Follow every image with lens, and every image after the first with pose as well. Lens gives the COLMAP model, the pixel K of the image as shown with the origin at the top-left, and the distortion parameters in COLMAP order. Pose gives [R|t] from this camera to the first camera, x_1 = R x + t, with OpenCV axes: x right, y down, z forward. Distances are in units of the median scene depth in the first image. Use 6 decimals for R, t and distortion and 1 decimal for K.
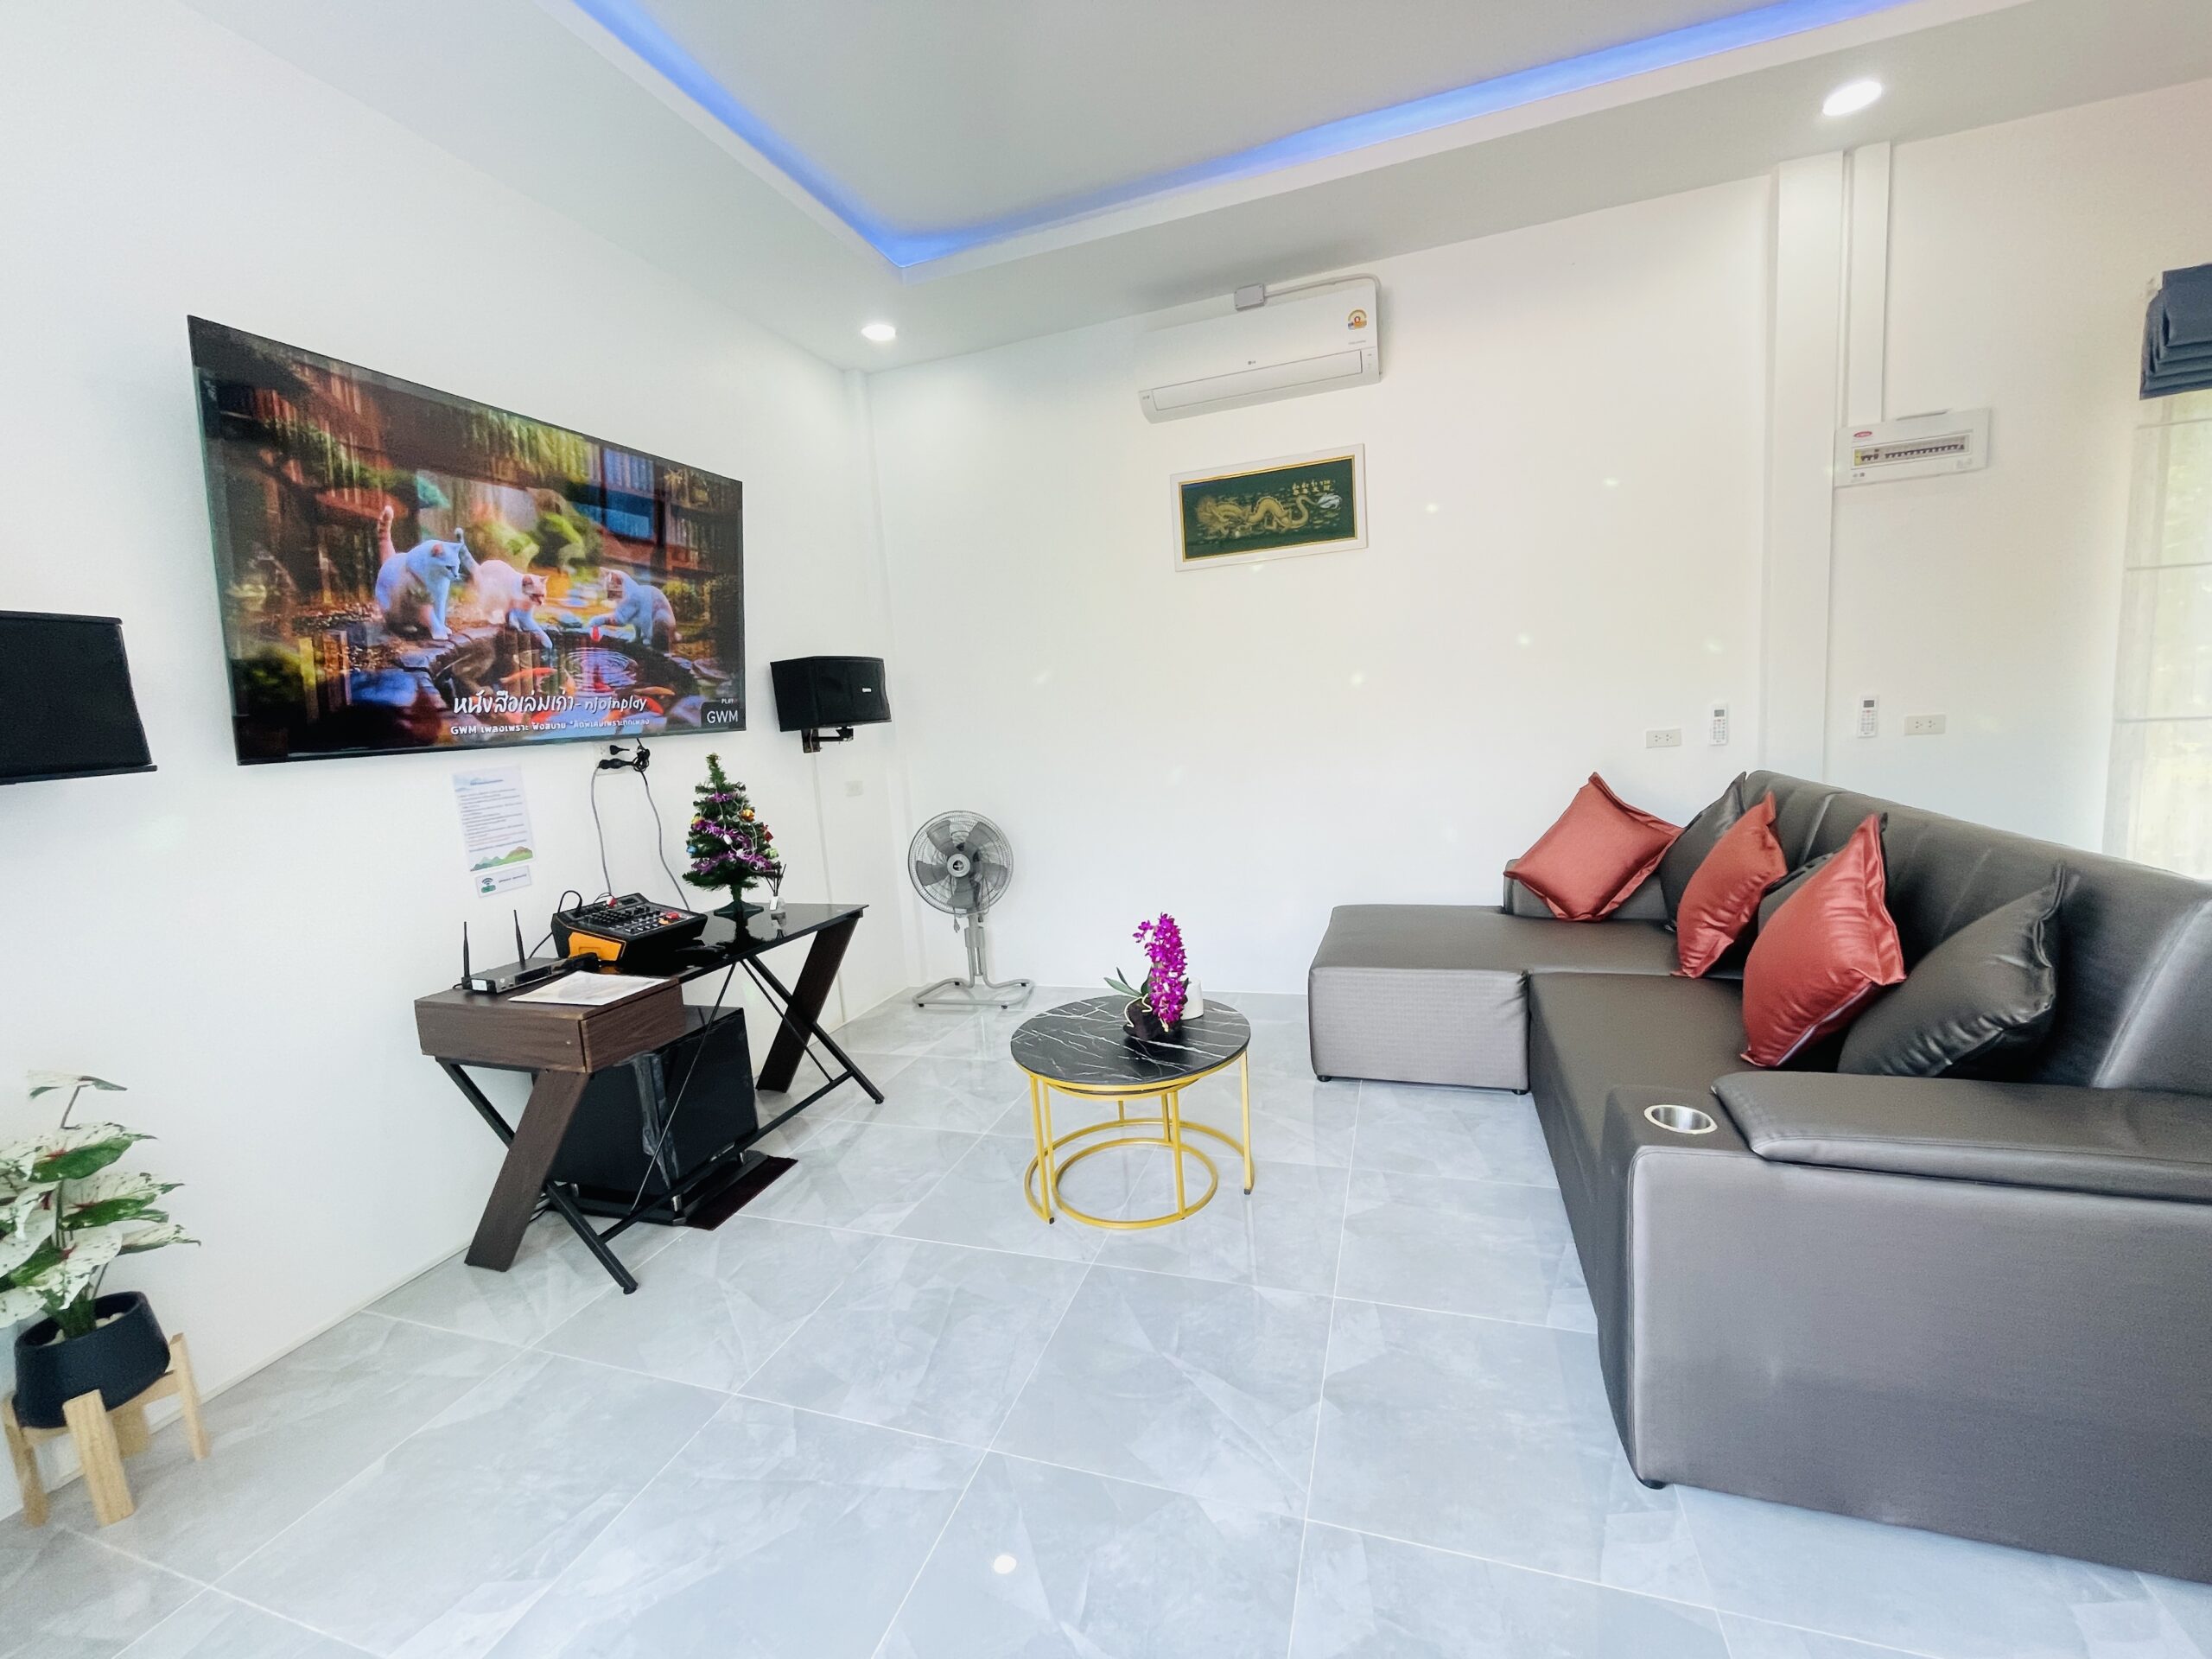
lens RADIAL K [[899.8, 0, 1107.9], [0, 899.8, 833.5], [0, 0, 1]] dist [-0.003929, 0.000569]
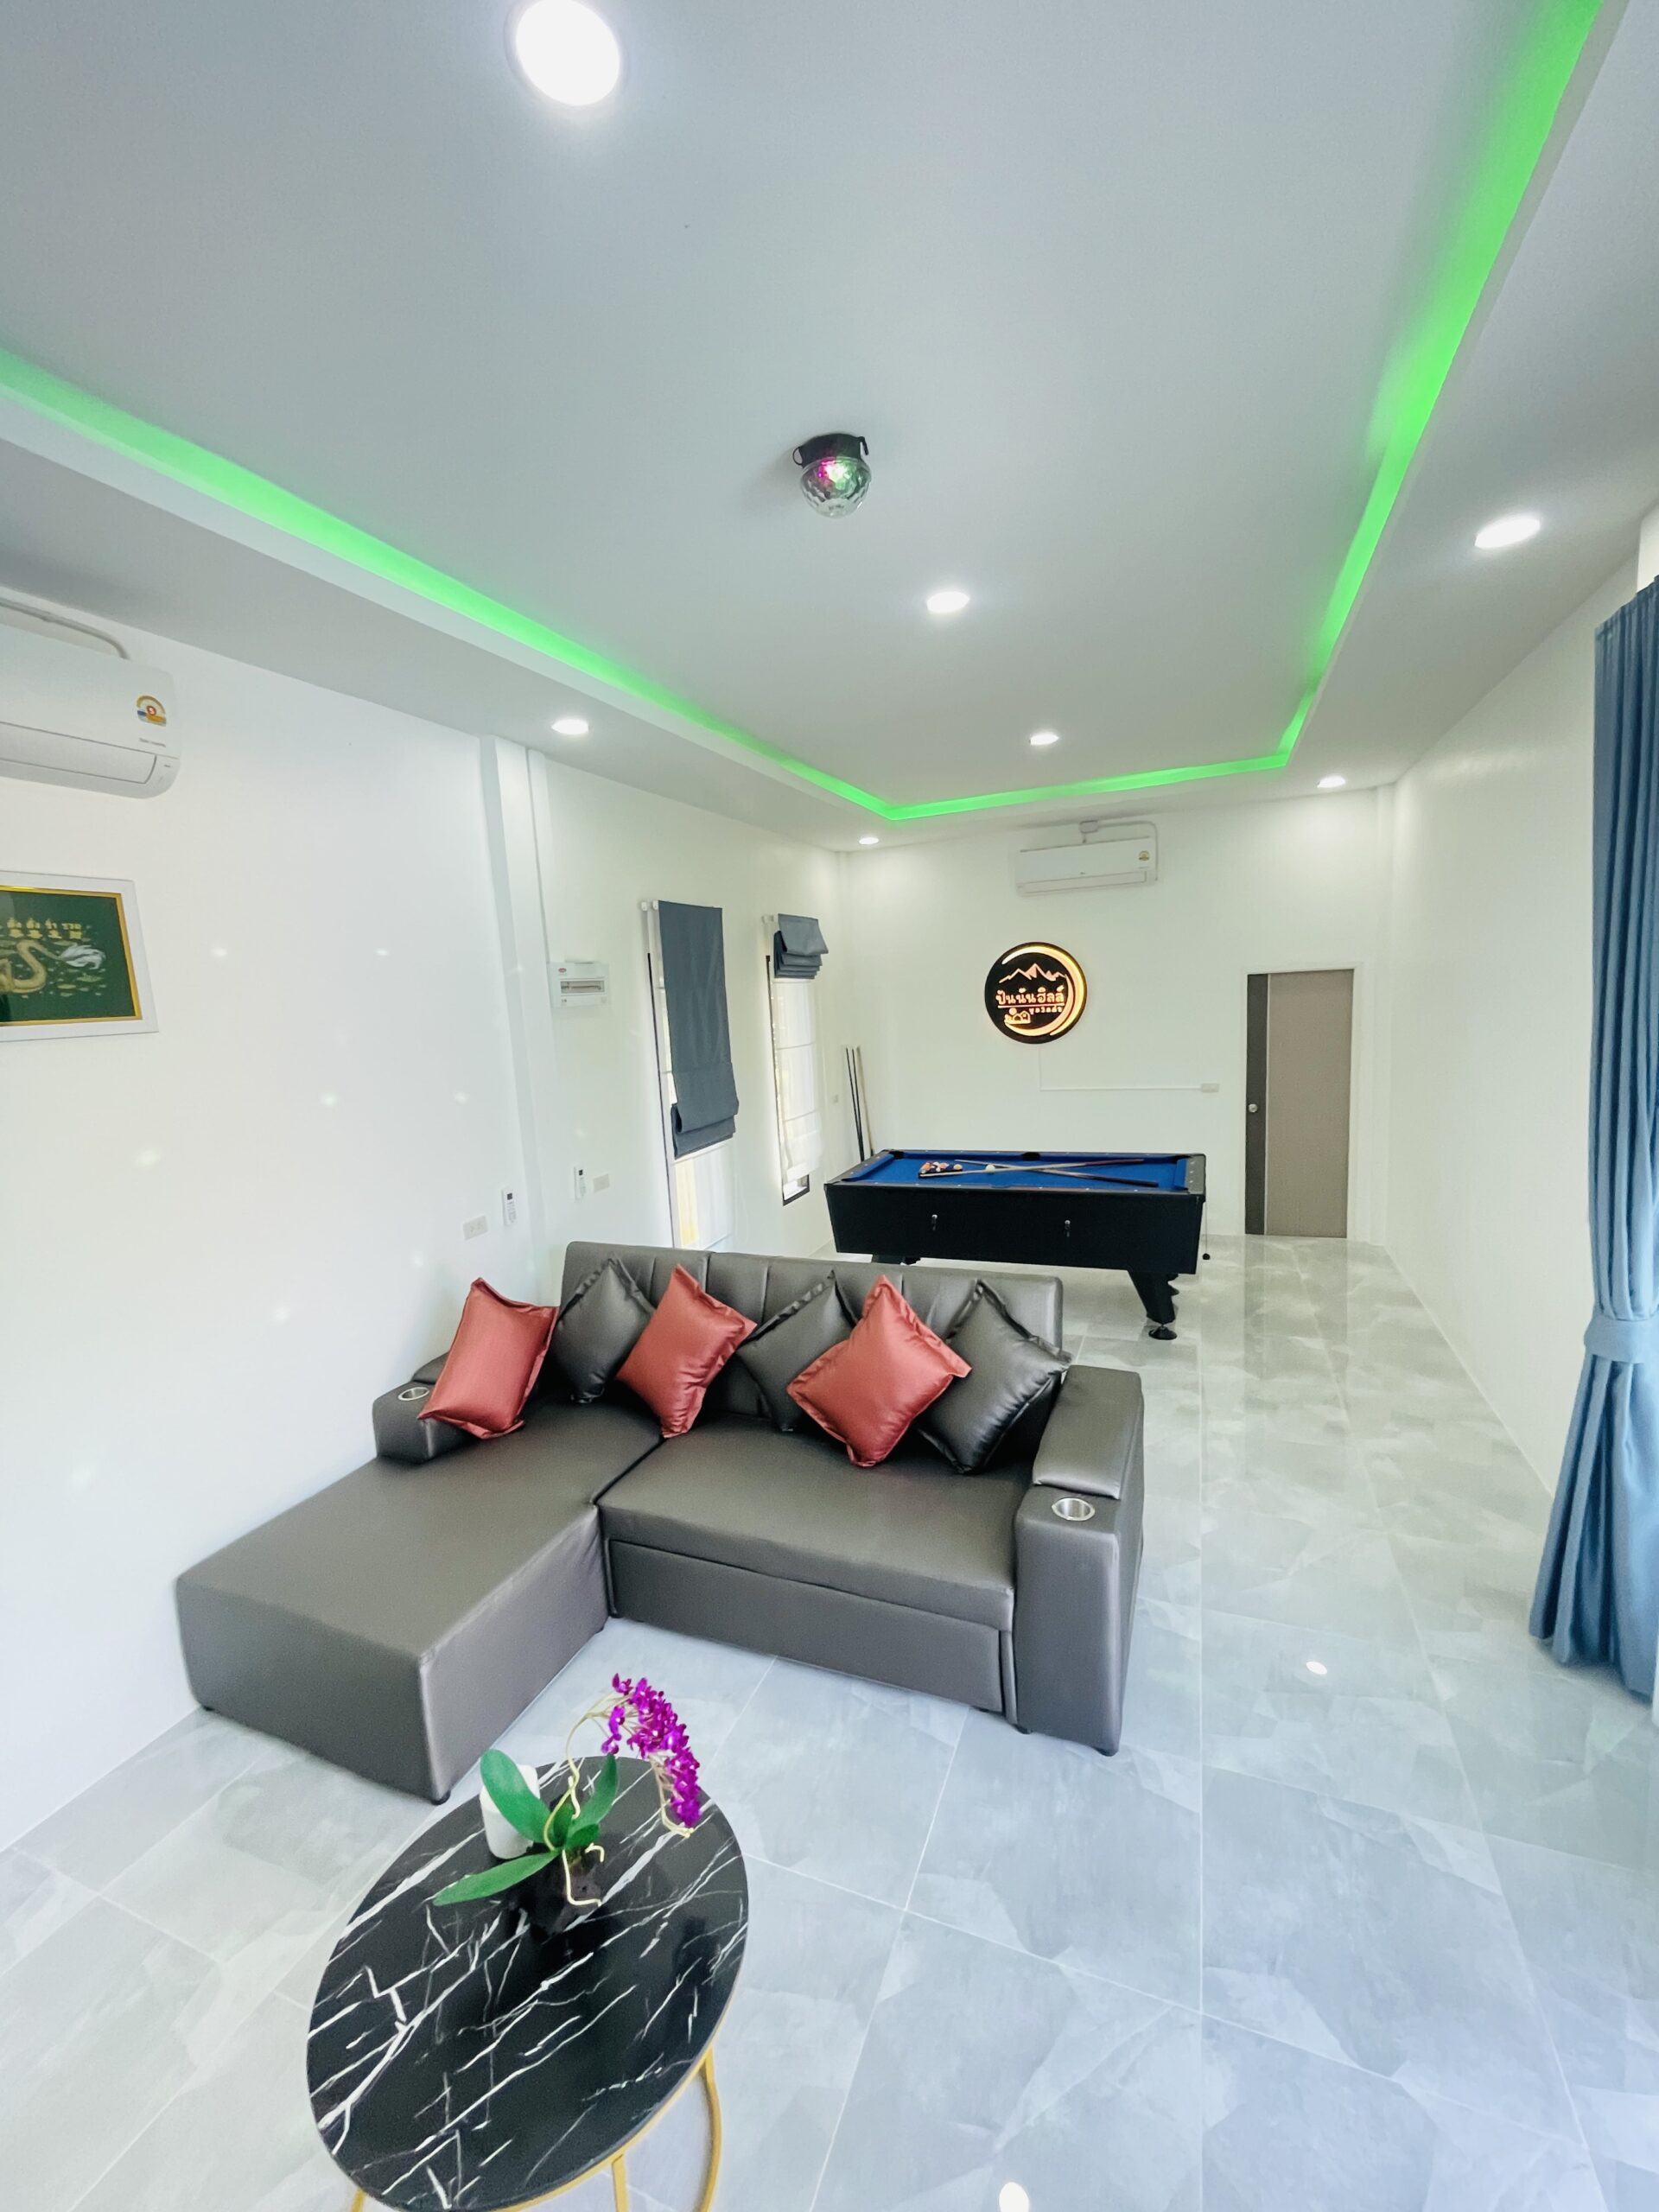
lens RADIAL K [[899.8, 0, 827.3], [0, 899.8, 1105.8], [0, 0, 1]] dist [-0.003929, 0.000569]
pose [[0.062070, -0.061092, 0.996200, -0.424459], [0.187627, 0.981044, 0.048472, -0.246355], [-0.980277, 0.183906, 0.072356, 0.572589]]
